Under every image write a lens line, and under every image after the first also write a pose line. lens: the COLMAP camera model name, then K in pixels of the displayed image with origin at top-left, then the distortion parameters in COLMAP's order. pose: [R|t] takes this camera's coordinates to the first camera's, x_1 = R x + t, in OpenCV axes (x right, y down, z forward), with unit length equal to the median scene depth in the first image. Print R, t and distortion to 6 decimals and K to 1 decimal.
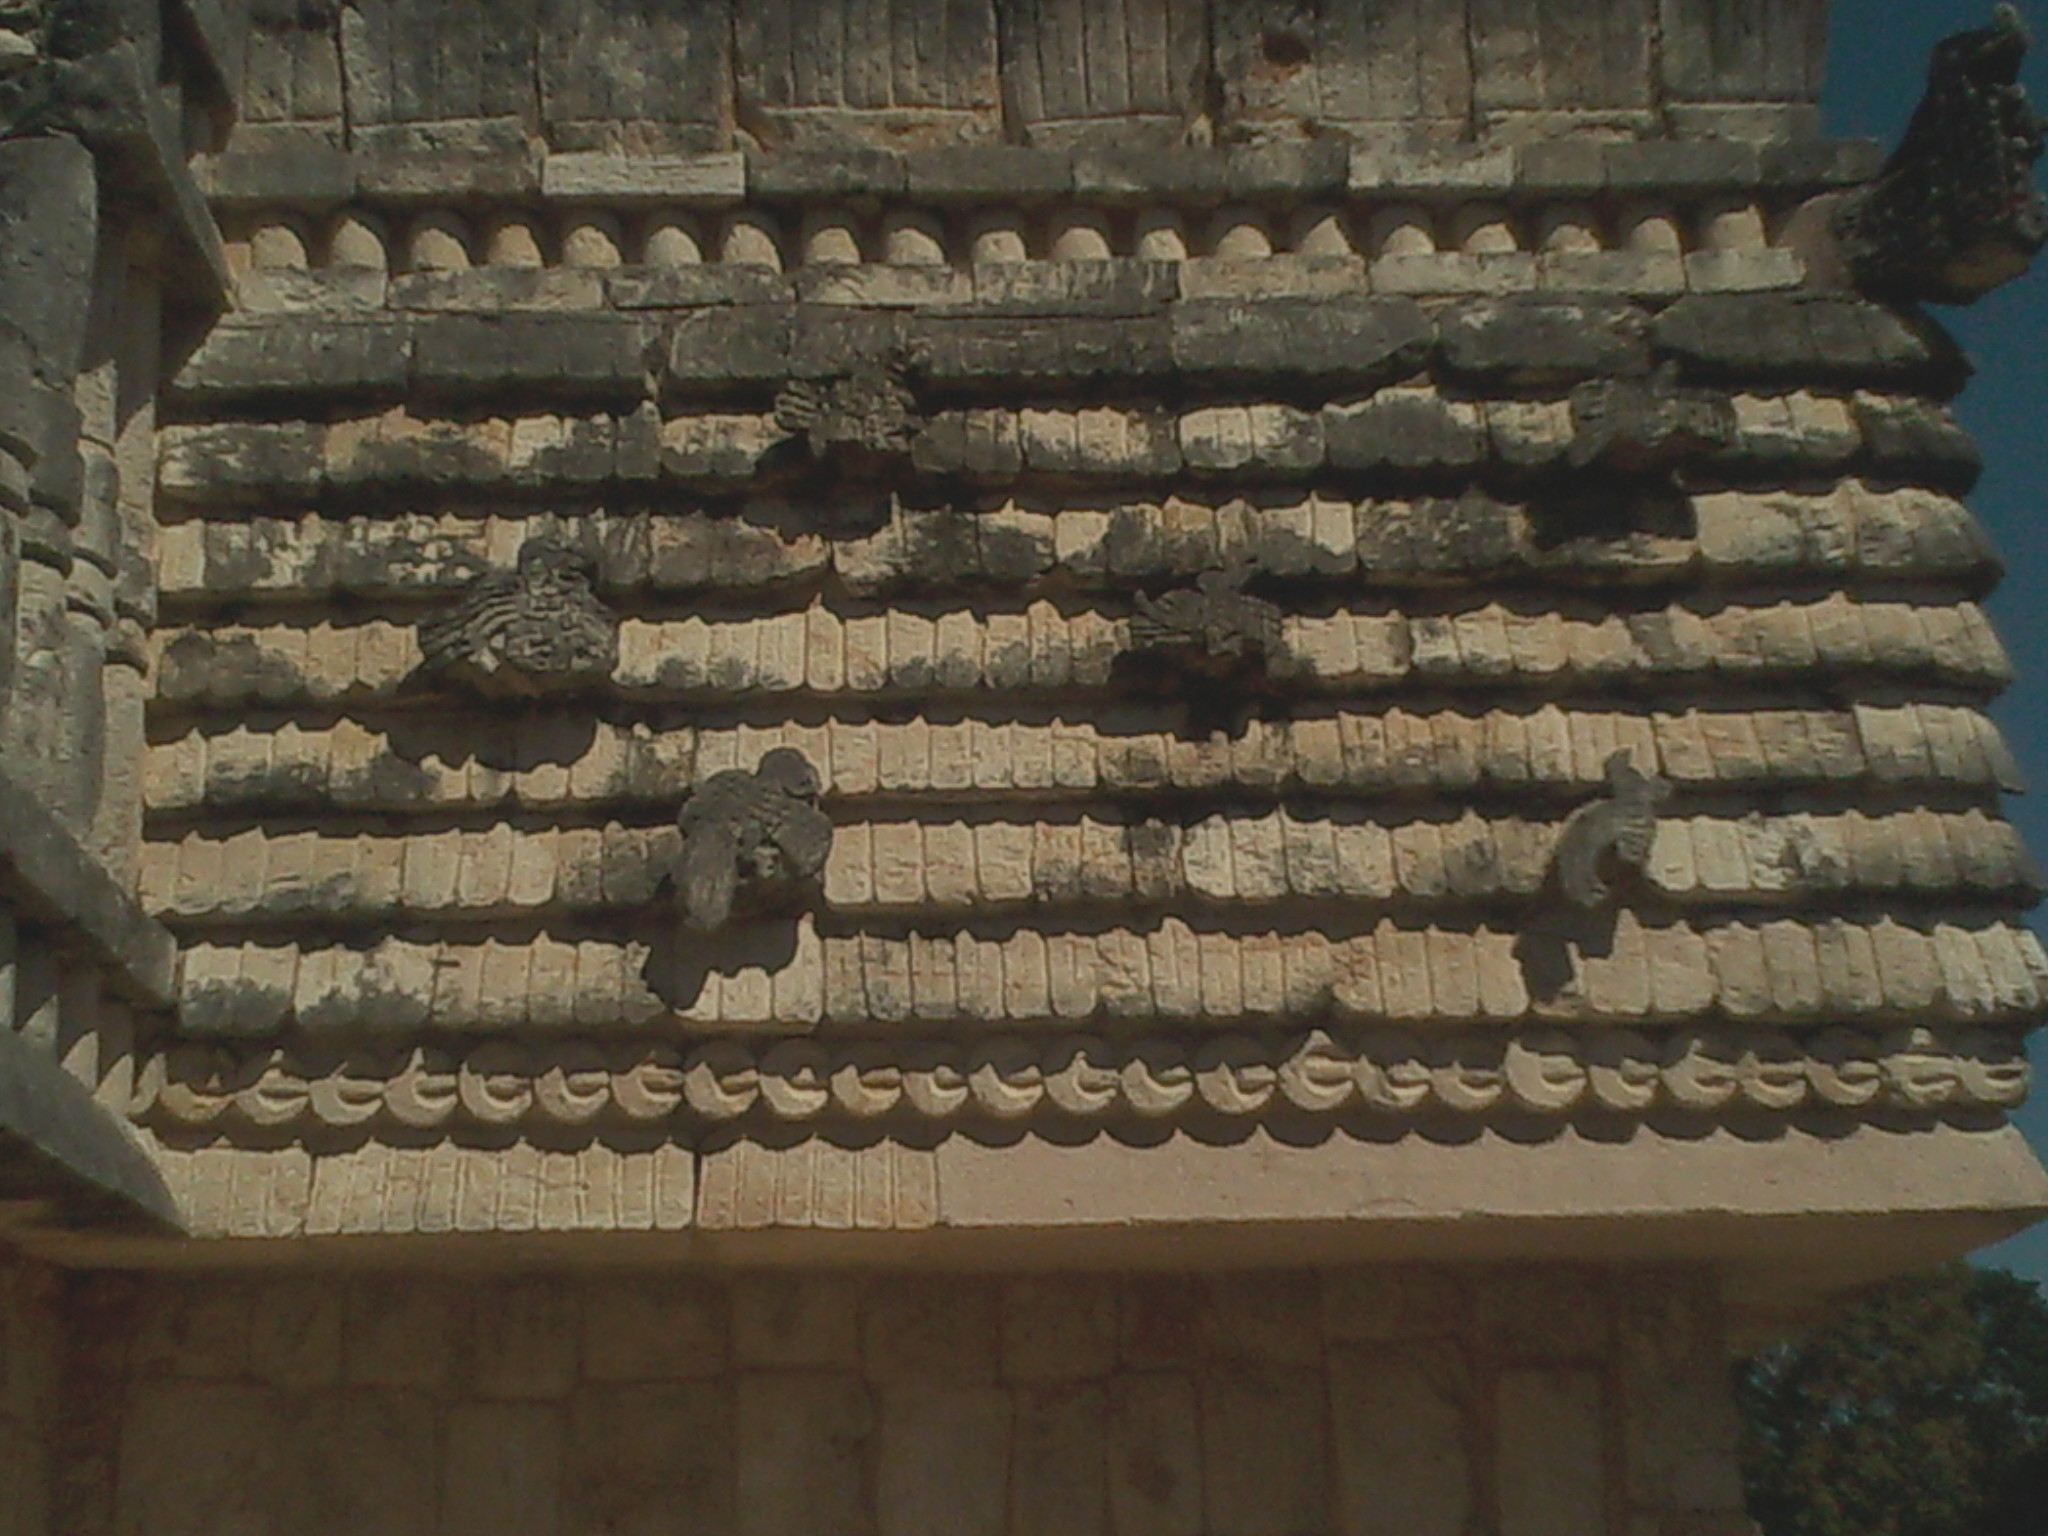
lens RADIAL K [[2873.9, 0, 1024.0], [0, 2873.9, 768.0], [0, 0, 1]] dist [0.112219, -0.044504]
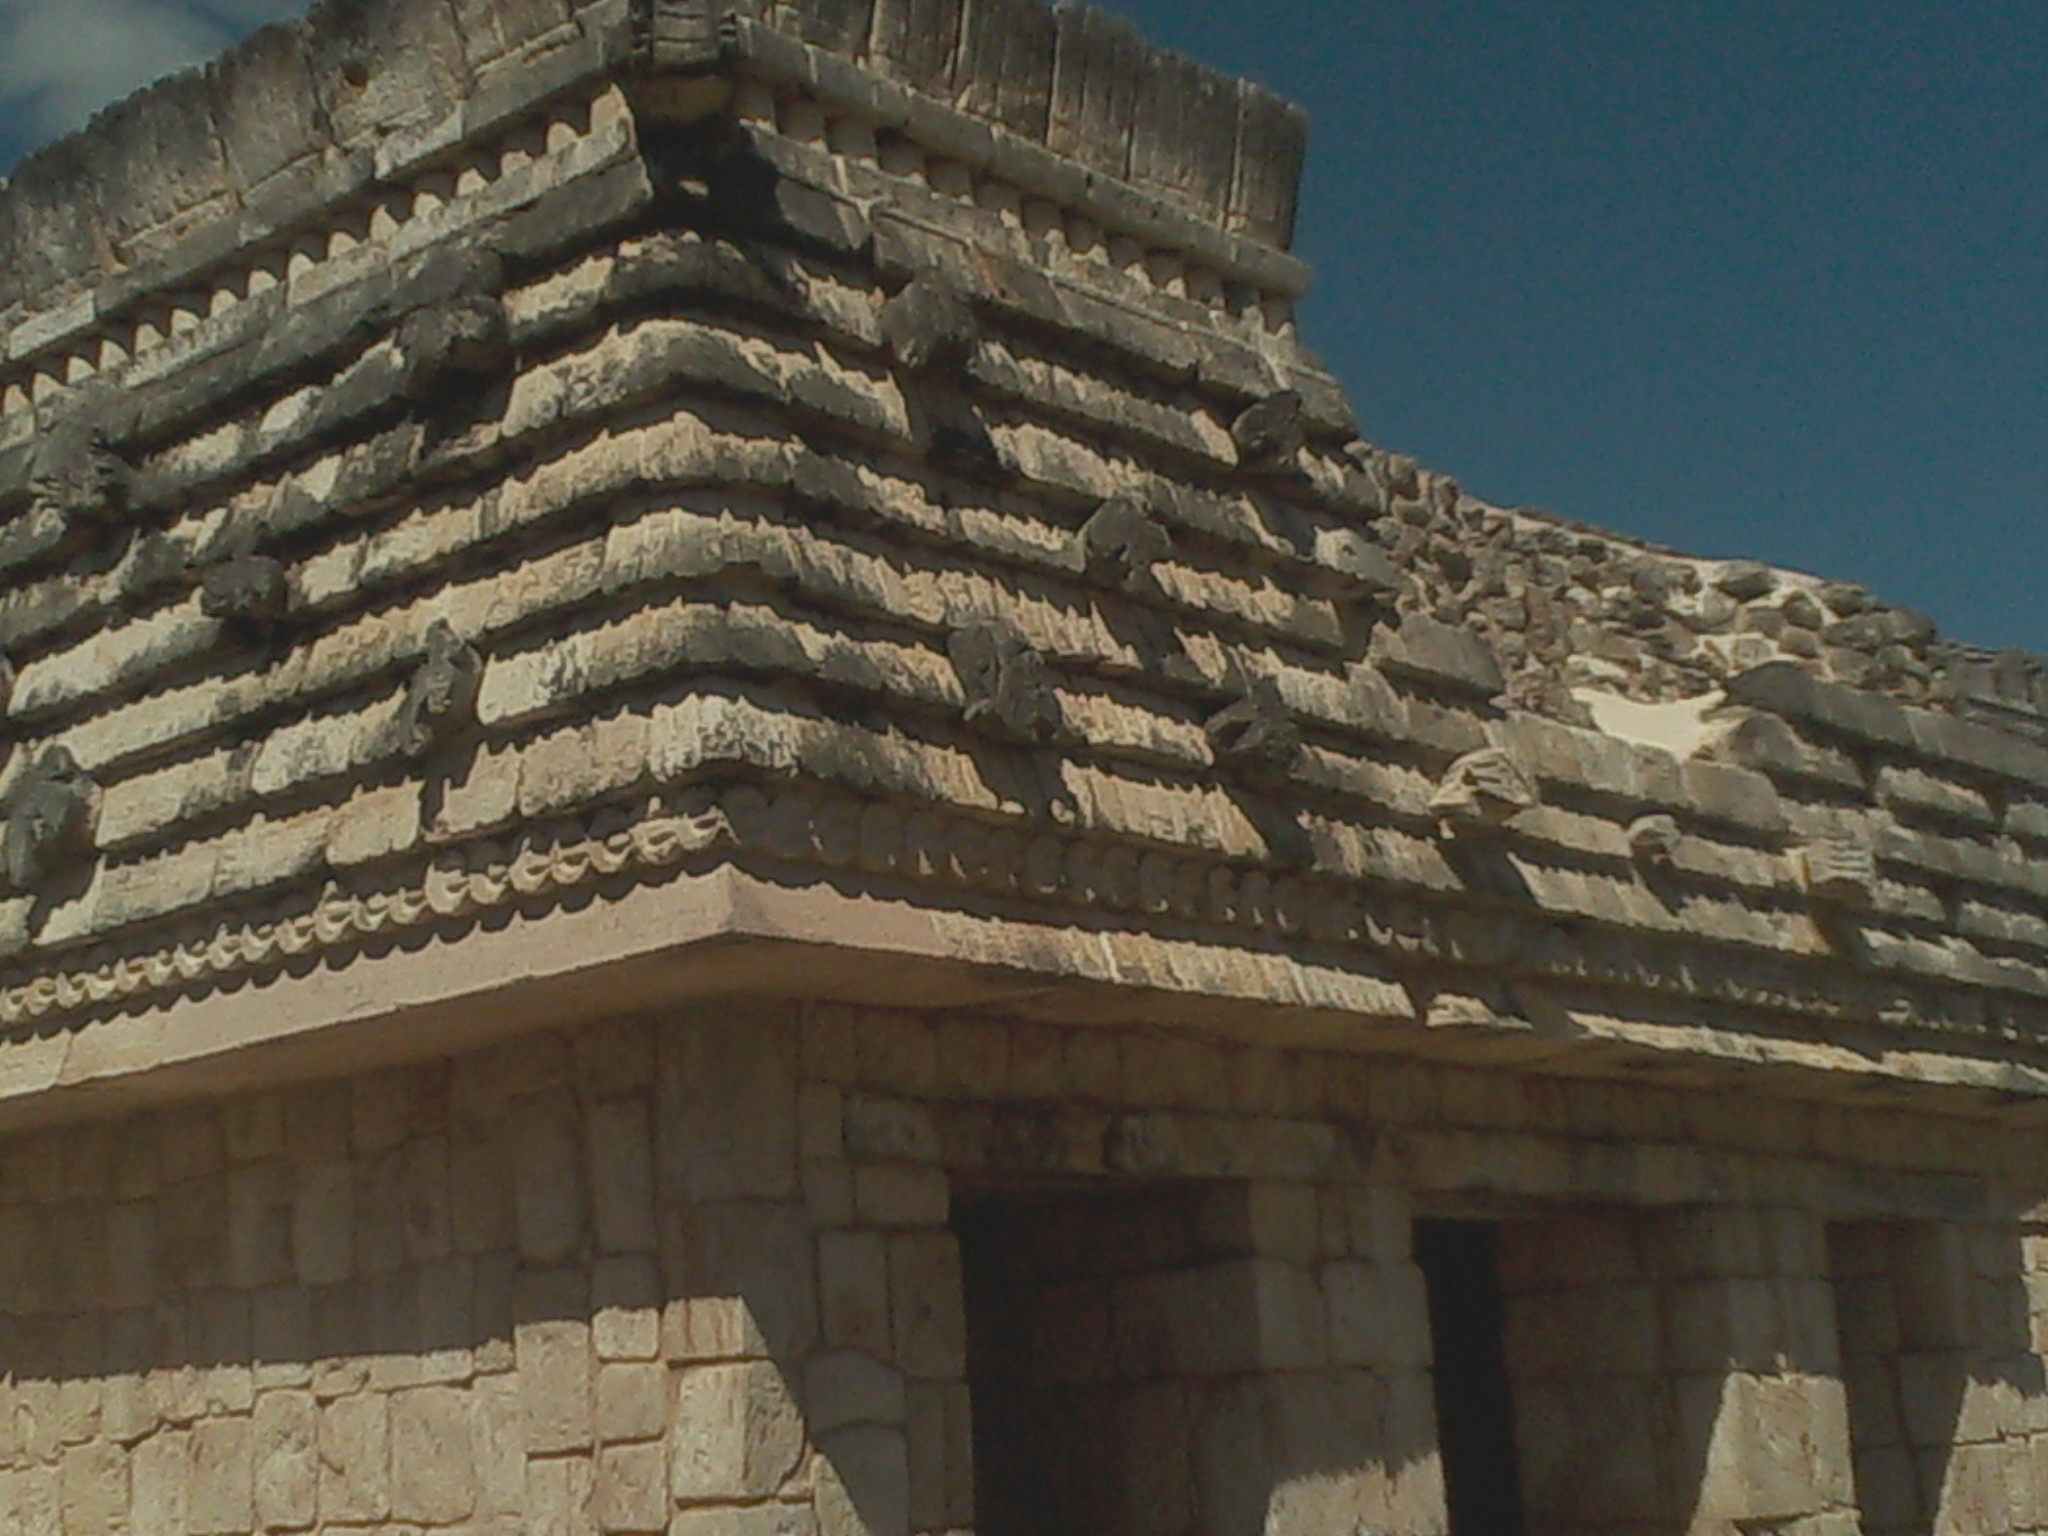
lens RADIAL K [[2864.8, 0, 1024.0], [0, 2864.8, 768.0], [0, 0, 1]] dist [0.037899, 0.019039]
pose [[0.762607, -0.178267, -0.621813, 1.130730], [0.249095, 0.968075, 0.027960, 0.082028], [0.596978, -0.176214, 0.782666, 0.181382]]
